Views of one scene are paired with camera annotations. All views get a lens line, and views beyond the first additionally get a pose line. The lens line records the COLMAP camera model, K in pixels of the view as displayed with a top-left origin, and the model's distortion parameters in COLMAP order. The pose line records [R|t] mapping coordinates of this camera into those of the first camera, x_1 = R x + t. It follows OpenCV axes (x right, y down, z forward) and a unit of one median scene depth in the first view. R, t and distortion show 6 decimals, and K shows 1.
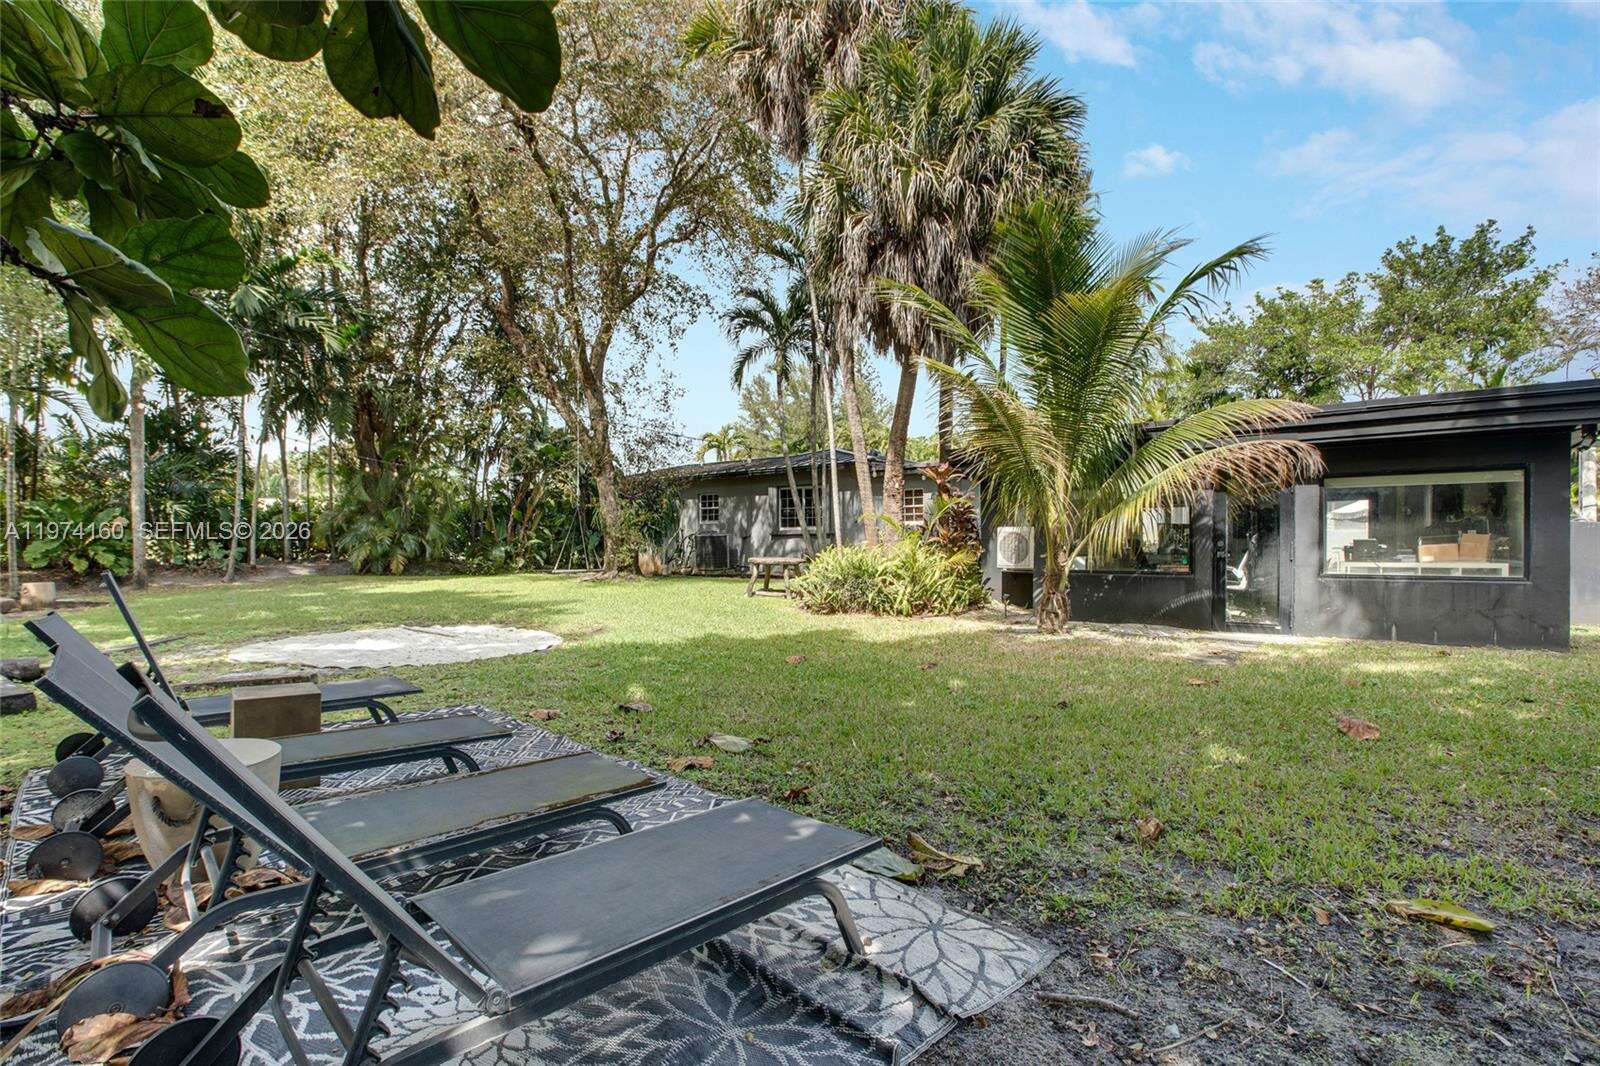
lens RADIAL K [[751.4, 0, 800.3], [0, 751.4, 558.8], [0, 0, 1]] dist [-0.034460, 0.012444]
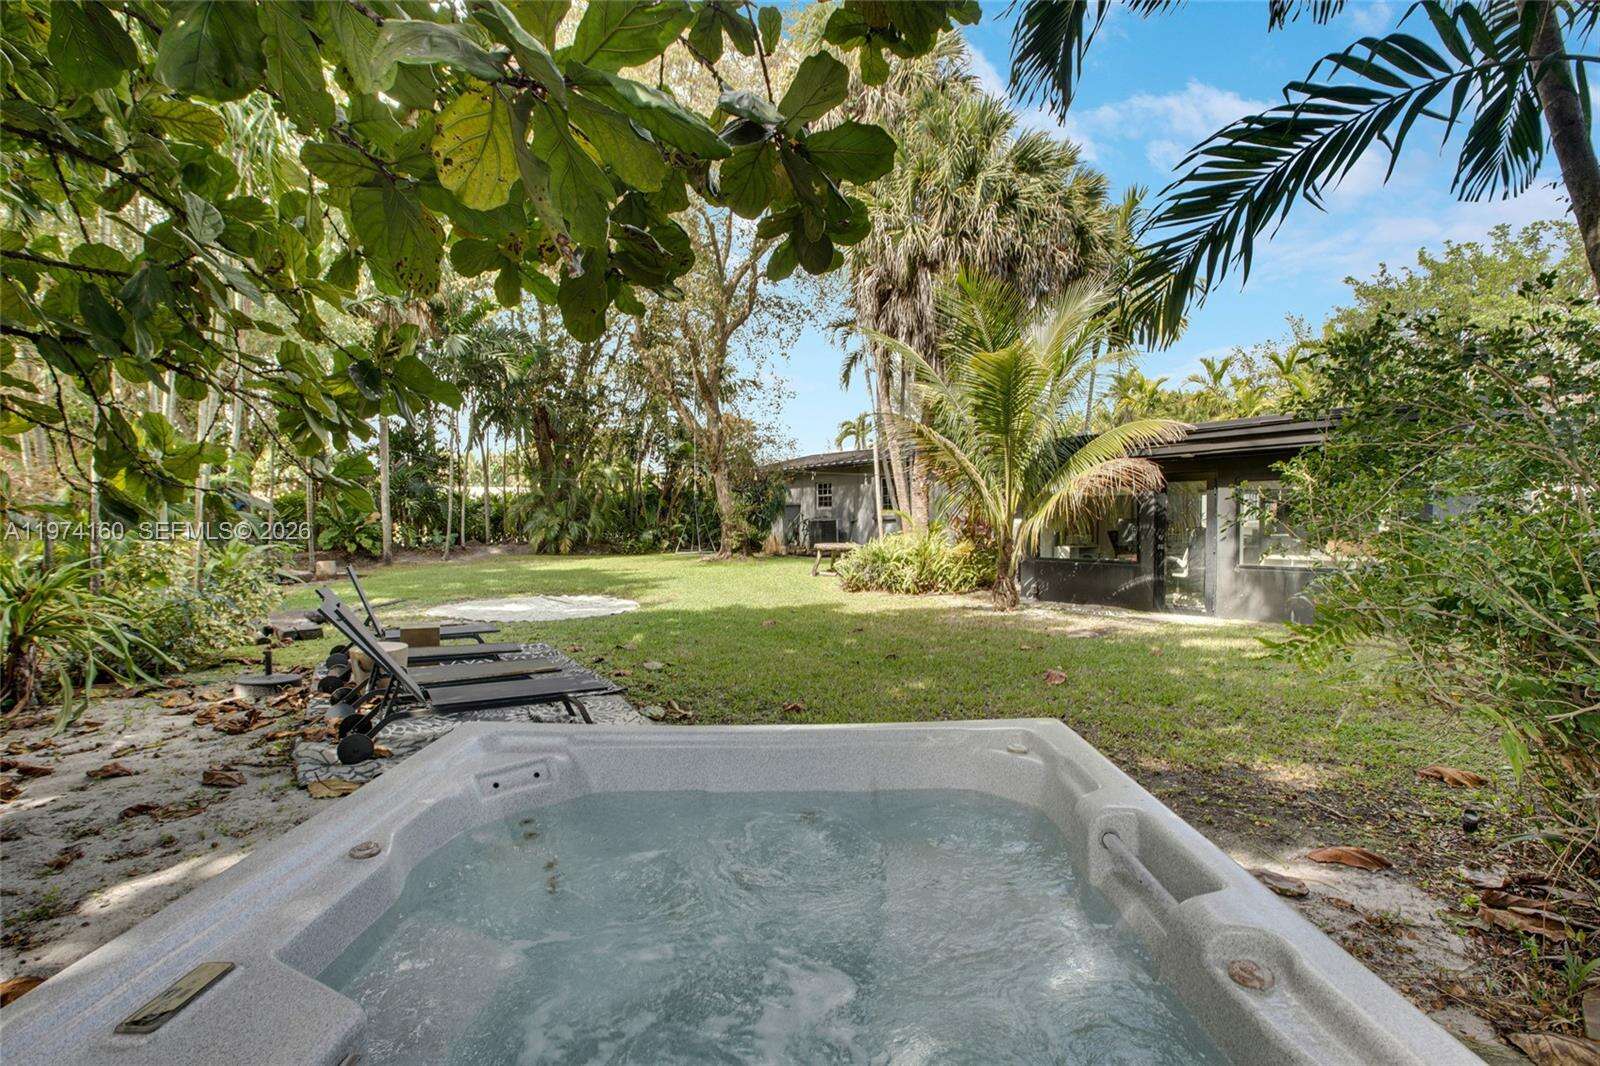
lens RADIAL K [[751.4, 0, 800.3], [0, 751.4, 558.8], [0, 0, 1]] dist [-0.034460, 0.012444]
pose [[0.971578, 0.007155, -0.236610, 0.161717], [0.000621, 0.999463, 0.032771, -0.014112], [0.236717, -0.031987, 0.971052, -0.148978]]
